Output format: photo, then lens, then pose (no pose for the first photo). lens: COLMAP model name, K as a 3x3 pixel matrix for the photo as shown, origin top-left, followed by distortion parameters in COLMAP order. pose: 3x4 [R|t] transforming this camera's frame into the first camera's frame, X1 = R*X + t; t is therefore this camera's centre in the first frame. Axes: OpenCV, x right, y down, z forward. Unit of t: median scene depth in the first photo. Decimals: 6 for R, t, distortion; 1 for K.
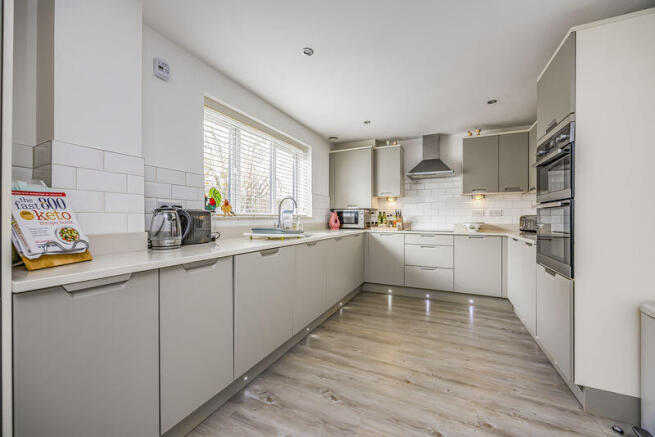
lens RADIAL K [[254.6, 0, 329.6], [0, 254.6, 219.0], [0, 0, 1]] dist [0.005593, -0.001063]
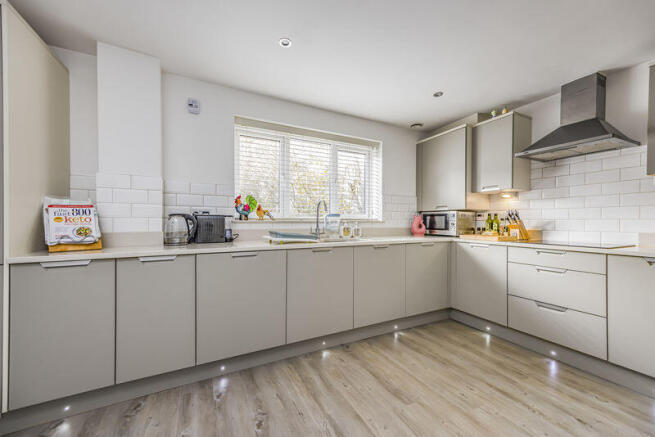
lens RADIAL K [[254.6, 0, 324.7], [0, 254.6, 223.1], [0, 0, 1]] dist [0.005593, -0.001063]
pose [[0.790988, 0.007204, -0.611790, 0.340922], [-0.006436, 0.999973, 0.003454, -0.002205], [0.611798, 0.001205, 0.791013, 0.201416]]
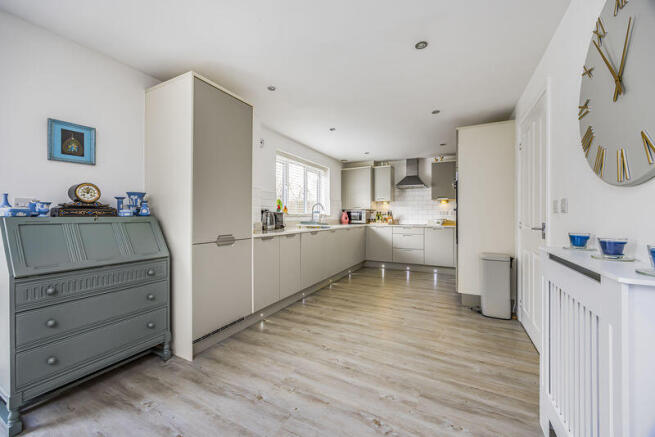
lens RADIAL K [[254.6, 0, 329.9], [0, 254.6, 215.8], [0, 0, 1]] dist [0.005593, -0.001063]
pose [[0.999524, -0.000462, -0.030863, -0.026313], [0.000287, 0.999984, -0.005691, 0.002897], [0.030865, 0.005680, 0.999507, -0.525328]]
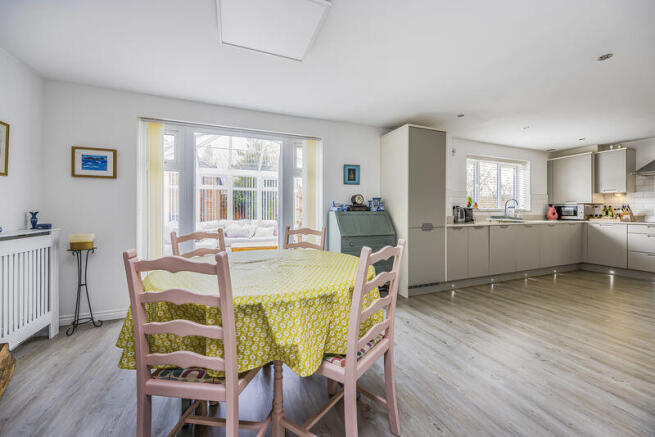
lens RADIAL K [[254.6, 0, 335.9], [0, 254.6, 211.7], [0, 0, 1]] dist [0.005593, -0.001063]
pose [[0.744702, -0.000247, -0.667397, 0.080844], [-0.002038, 0.999994, -0.002644, 0.005221], [0.667394, 0.003329, 0.744697, -0.851467]]
